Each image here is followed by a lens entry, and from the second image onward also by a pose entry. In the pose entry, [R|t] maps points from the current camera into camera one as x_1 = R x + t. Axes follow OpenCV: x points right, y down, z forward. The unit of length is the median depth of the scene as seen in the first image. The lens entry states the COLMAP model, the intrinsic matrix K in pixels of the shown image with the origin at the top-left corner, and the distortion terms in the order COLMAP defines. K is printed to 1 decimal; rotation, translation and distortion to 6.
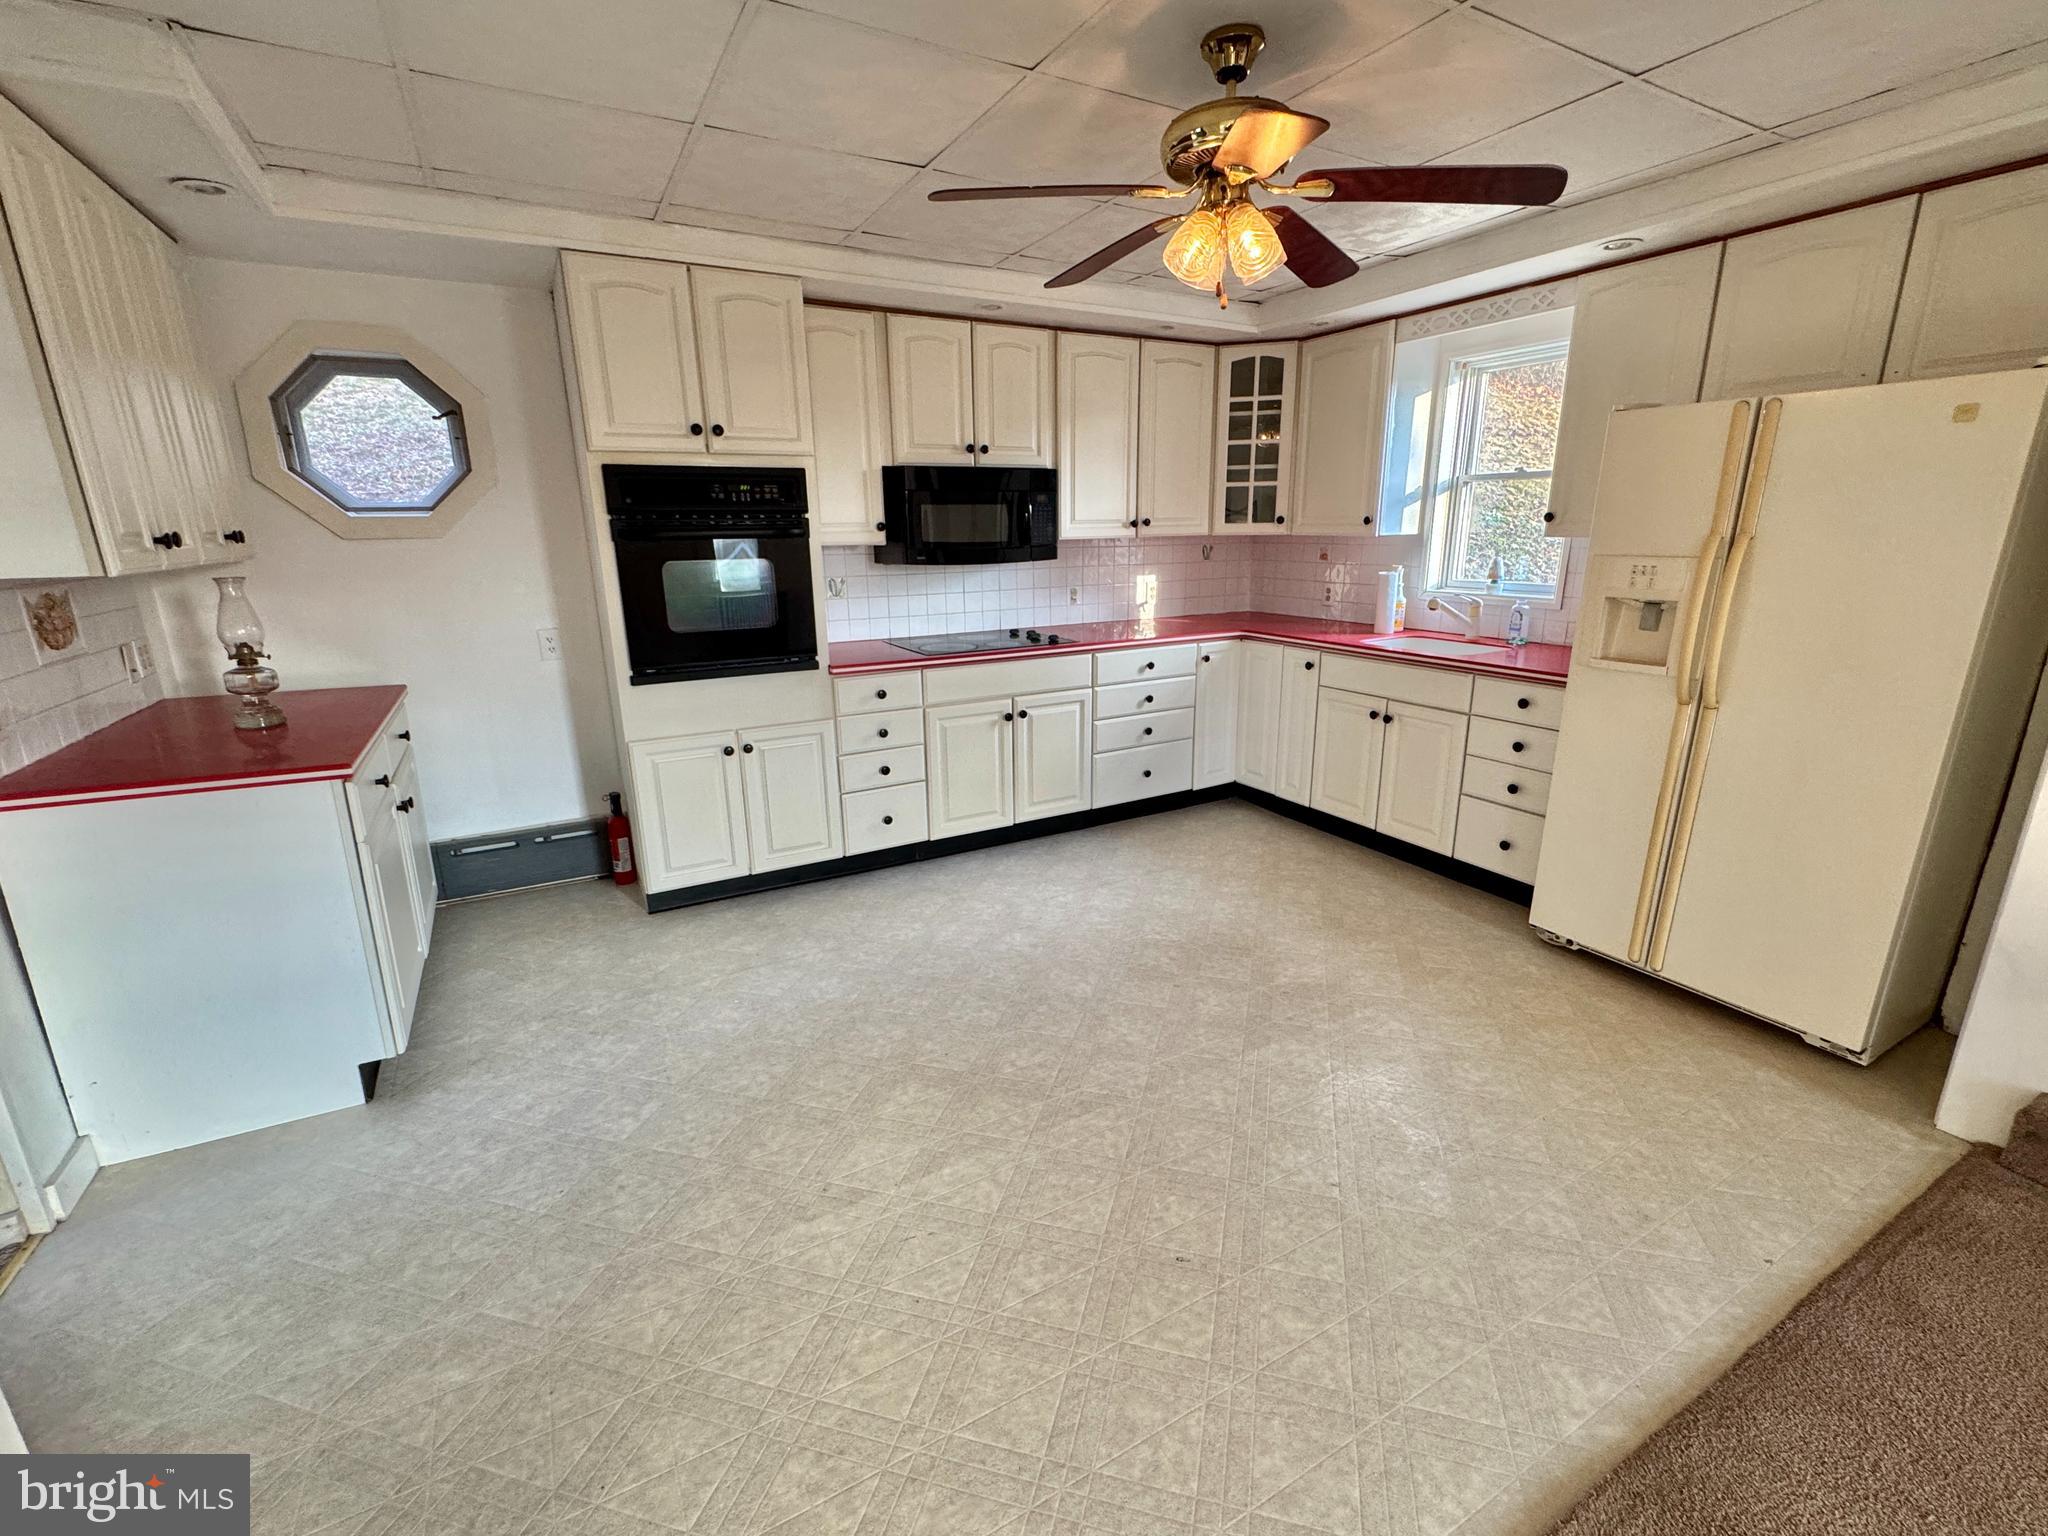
lens RADIAL K [[880.9, 0, 1027.6], [0, 880.9, 766.8], [0, 0, 1]] dist [-0.003307, 0.000614]
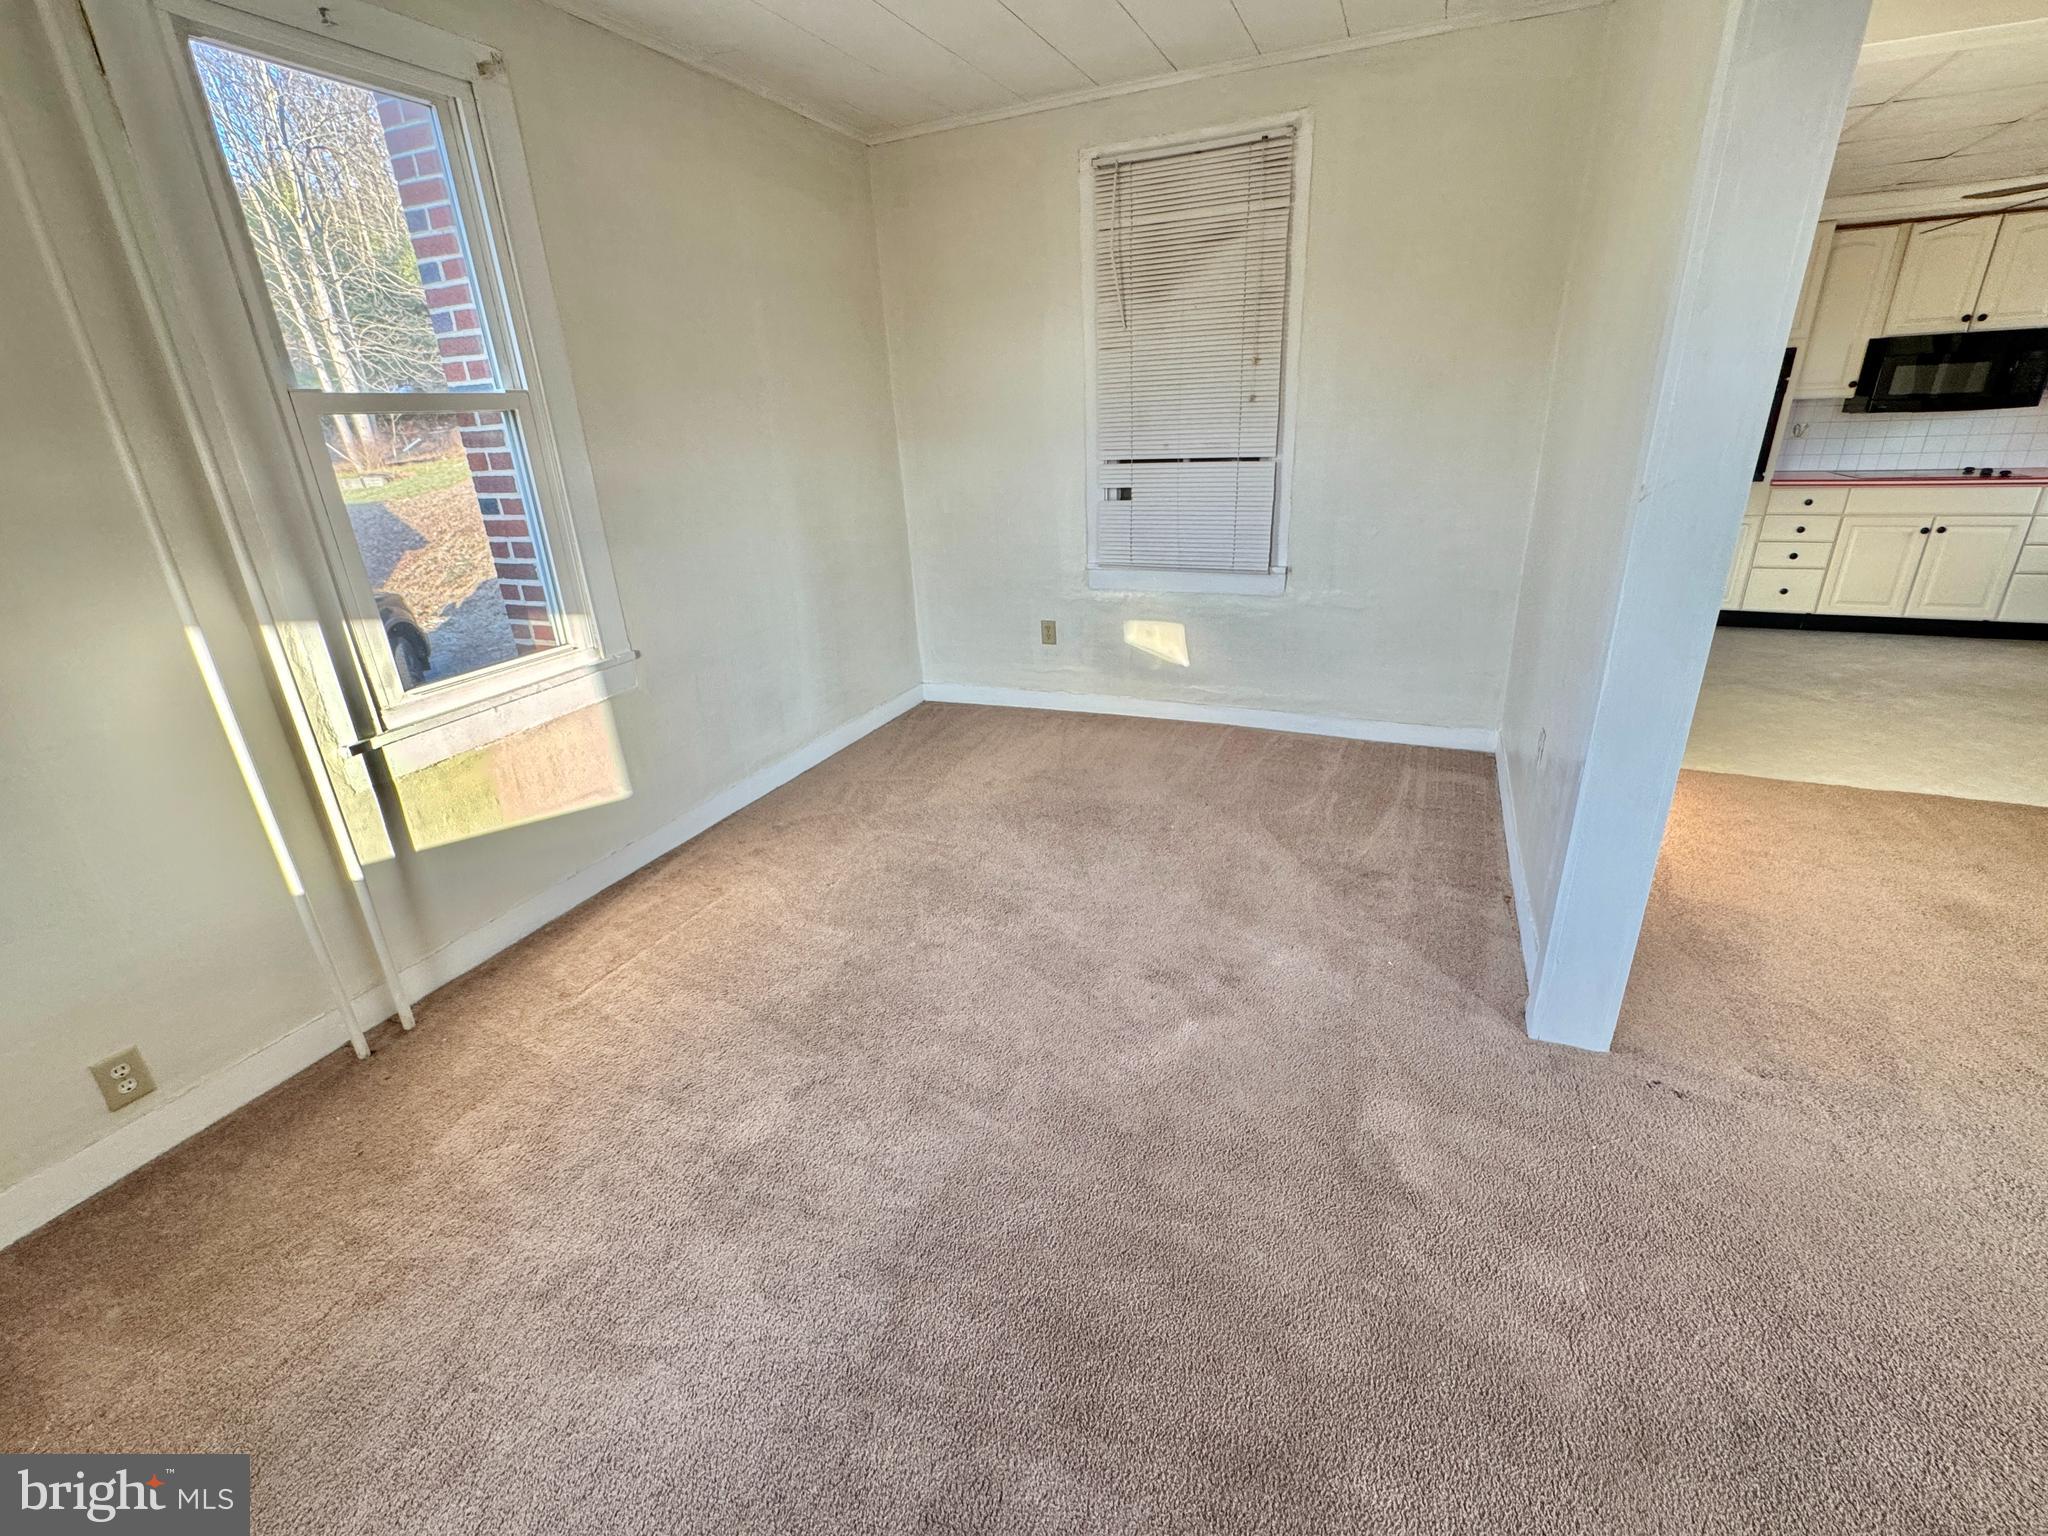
lens RADIAL K [[880.9, 0, 1027.6], [0, 880.9, 765.2], [0, 0, 1]] dist [-0.003307, 0.000614]
pose [[0.595151, 0.281526, -0.752688, 0.298116], [-0.180974, 0.959522, 0.215791, 0.267912], [0.782971, 0.007789, 0.622009, -0.976394]]
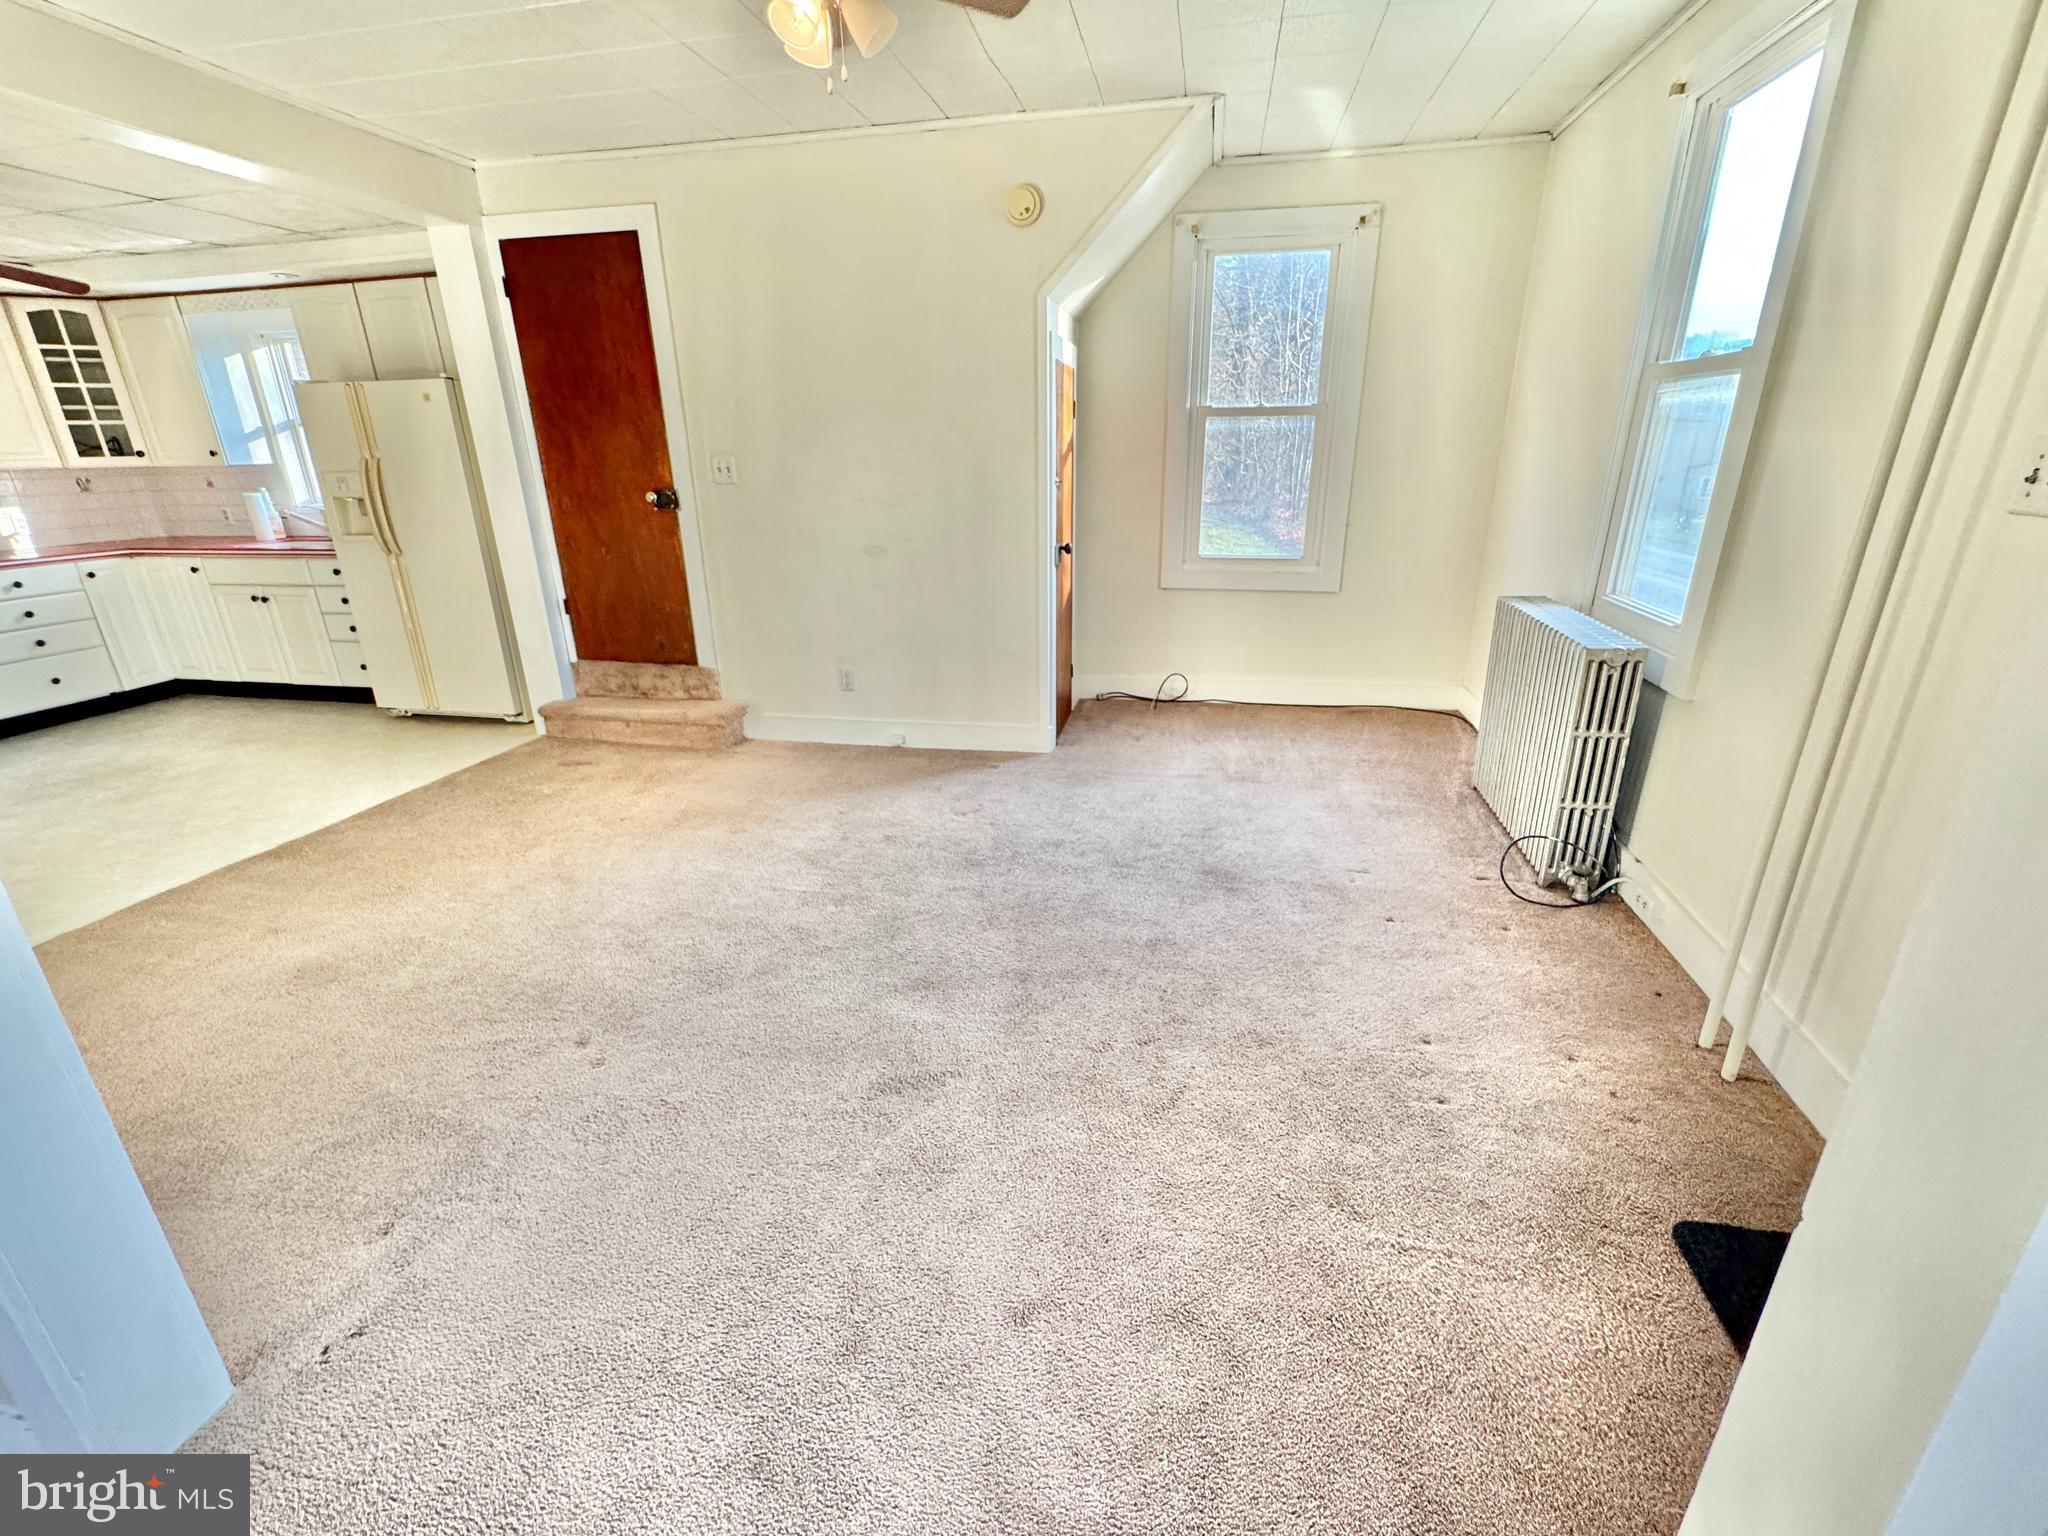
lens RADIAL K [[880.9, 0, 1018.0], [0, 880.9, 766.2], [0, 0, 1]] dist [-0.003307, 0.000614]
pose [[0.663689, -0.256020, 0.702831, 0.167864], [0.209140, 0.965642, 0.154261, 0.248088], [-0.718177, 0.044609, 0.694430, -0.847334]]
